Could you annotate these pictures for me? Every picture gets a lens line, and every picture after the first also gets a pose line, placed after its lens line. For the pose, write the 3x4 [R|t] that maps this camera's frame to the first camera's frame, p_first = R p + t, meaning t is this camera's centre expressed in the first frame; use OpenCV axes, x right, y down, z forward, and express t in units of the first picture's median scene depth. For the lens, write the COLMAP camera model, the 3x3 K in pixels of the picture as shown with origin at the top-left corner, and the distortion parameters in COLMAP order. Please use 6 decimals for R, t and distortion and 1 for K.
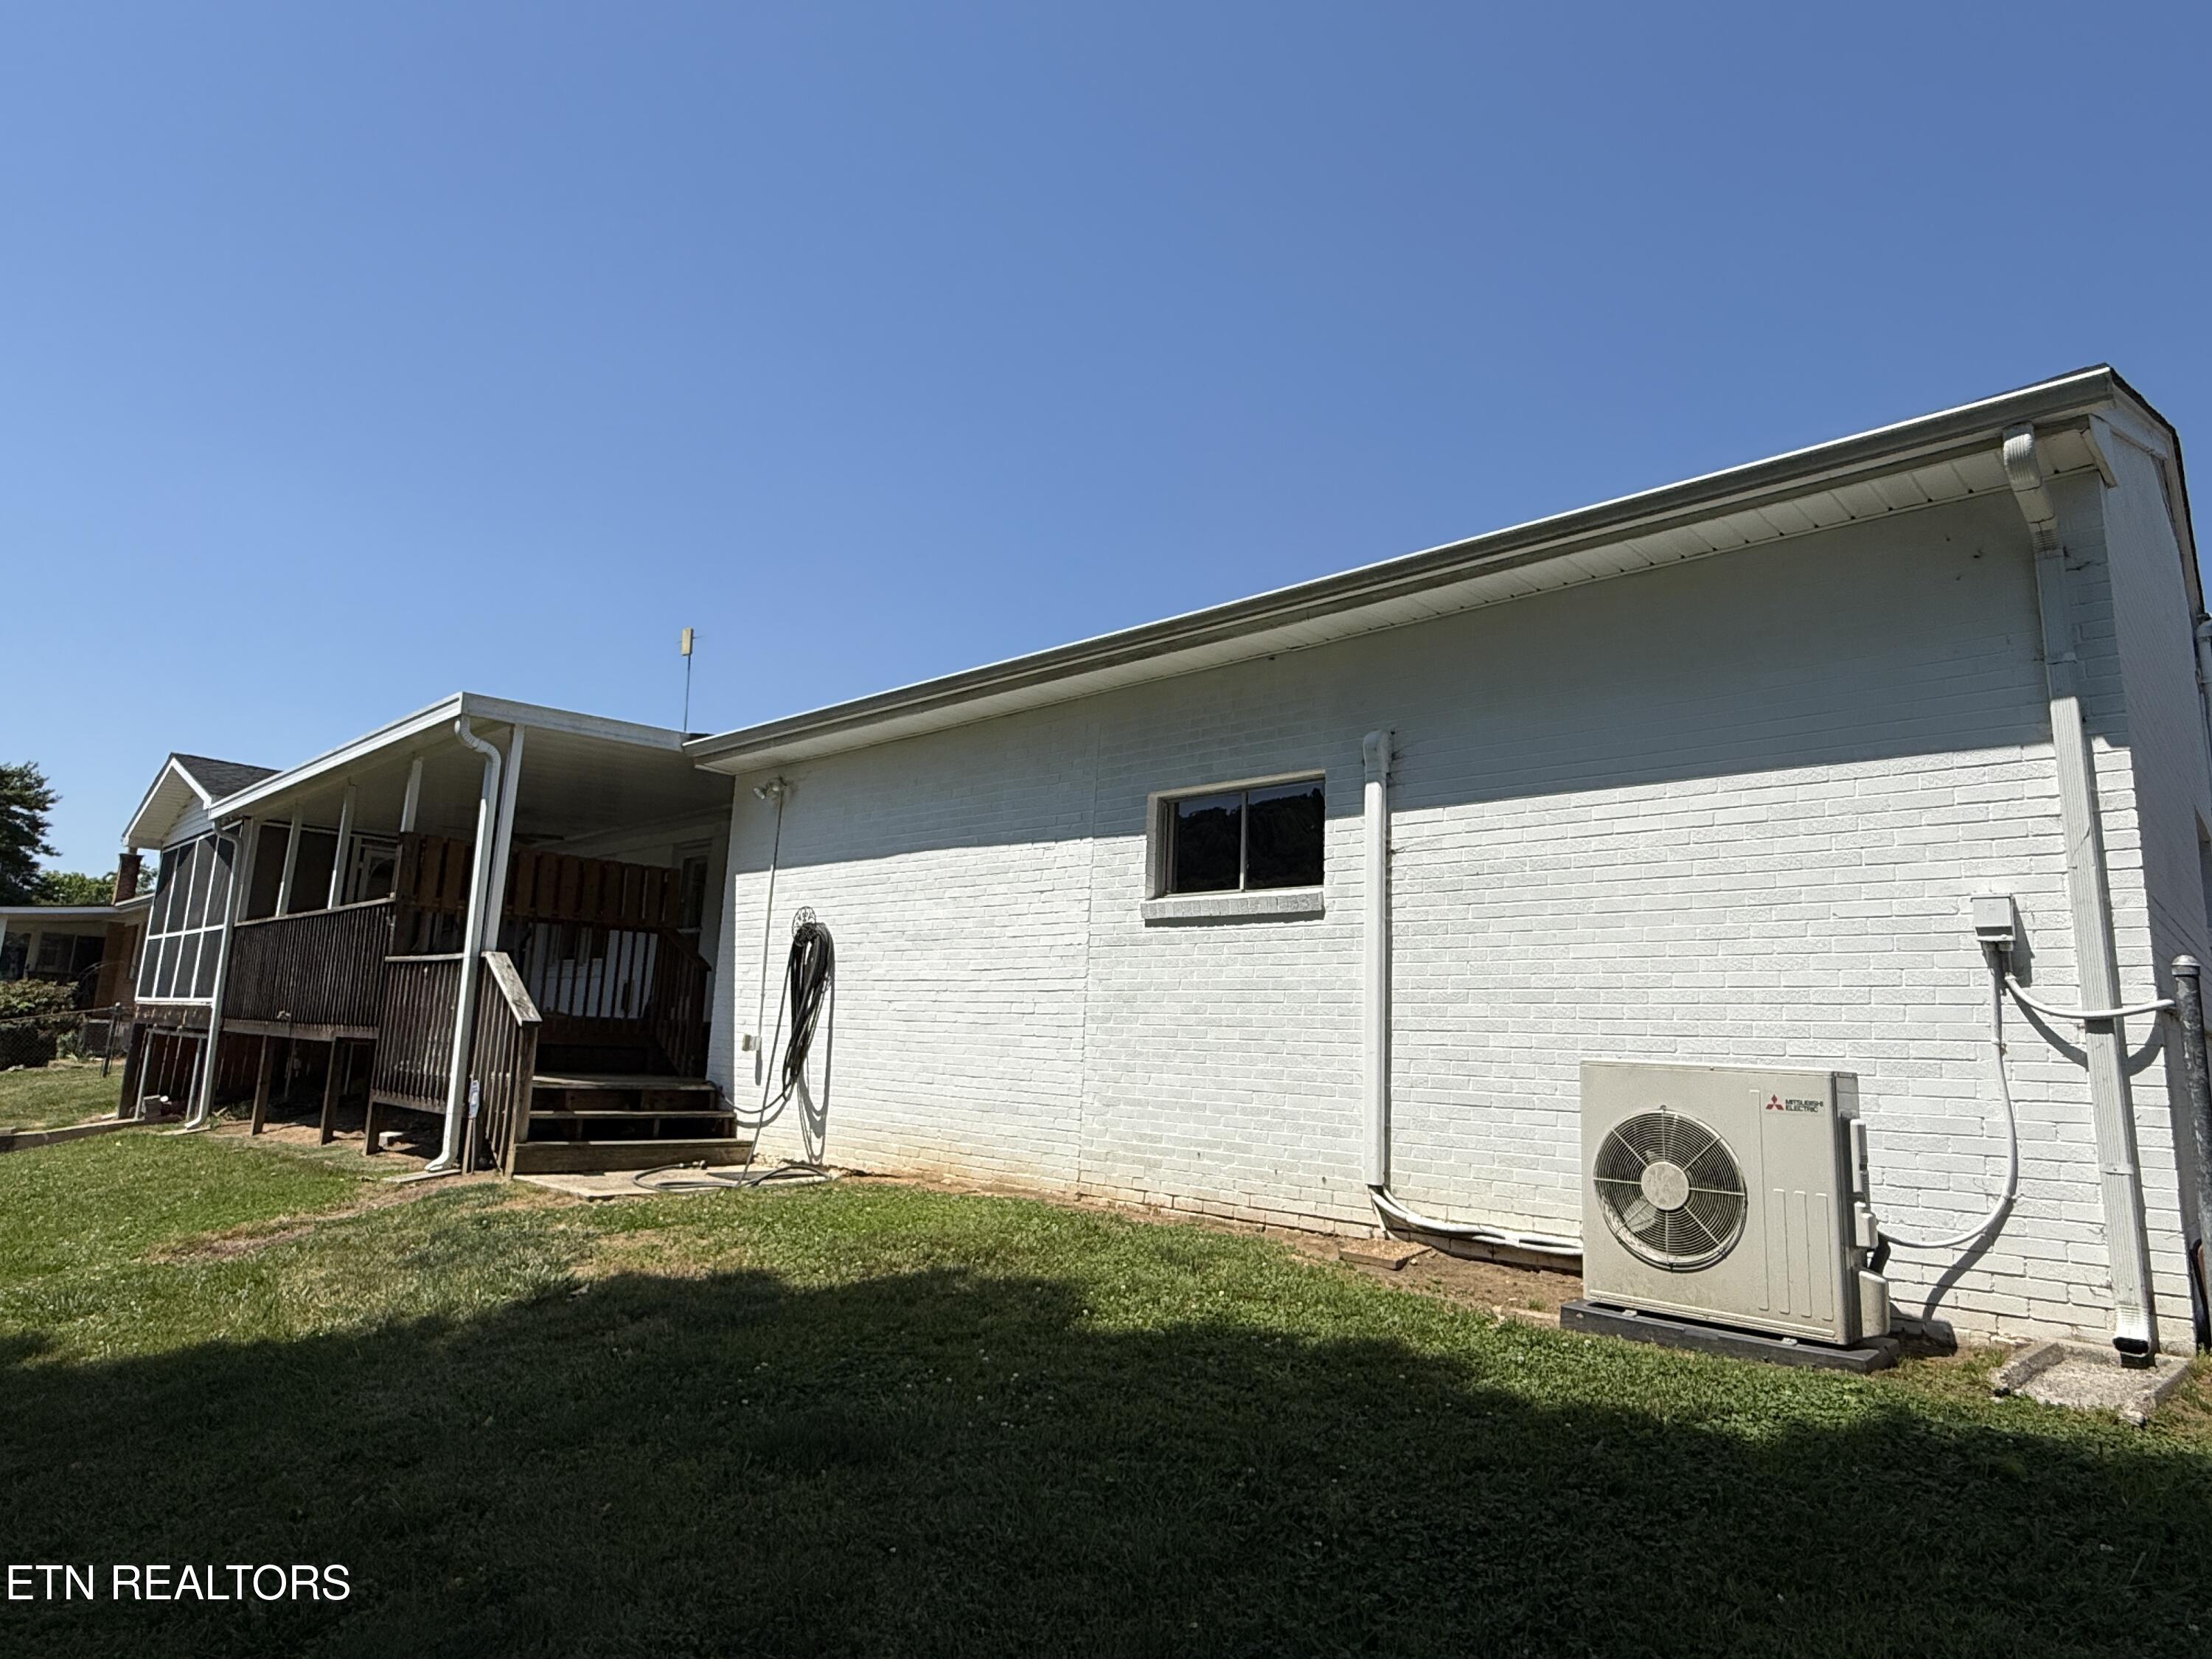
lens RADIAL K [[1248.3, 0, 1106.0], [0, 1248.3, 829.5], [0, 0, 1]] dist [-0.000497, -0.001317]
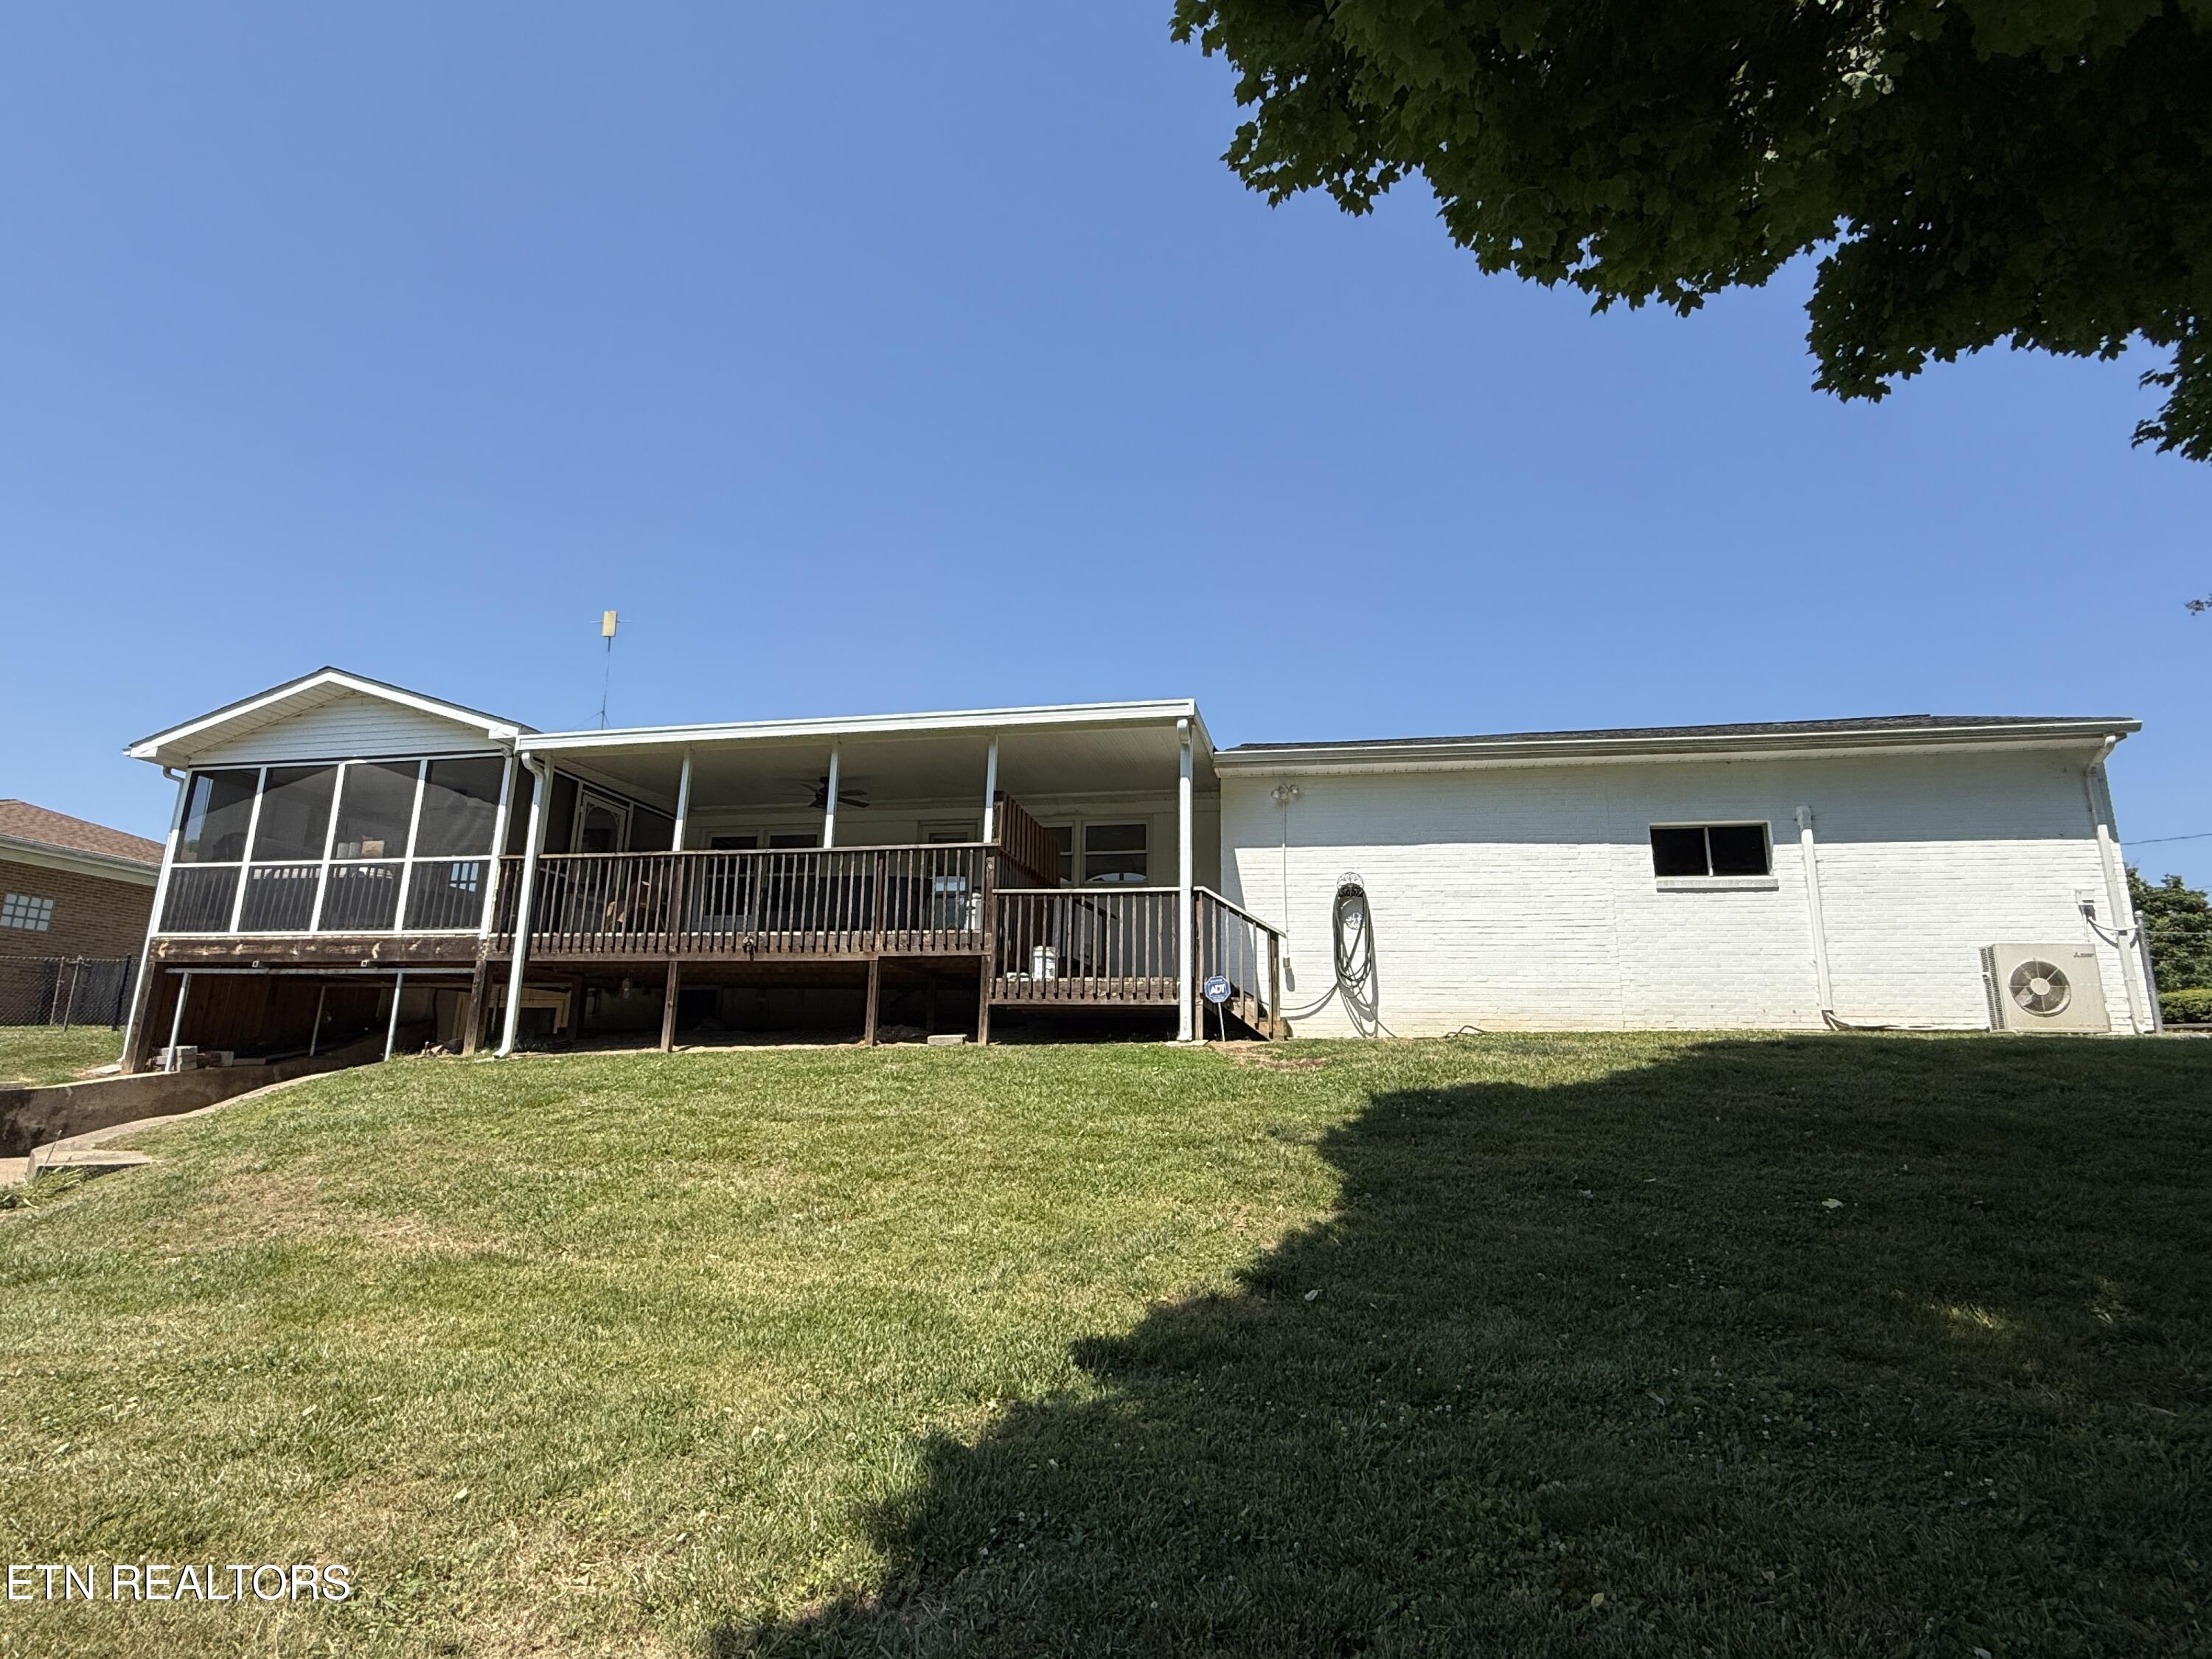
lens RADIAL K [[1115.3, 0, 1106.0], [0, 1115.3, 829.5], [0, 0, 1]] dist [-0.000931, 0.000073]
pose [[0.847803, 0.094258, 0.521867, -1.635005], [-0.075913, 0.995513, -0.056483, 0.147540], [-0.524849, 0.008270, 0.851155, -0.009155]]
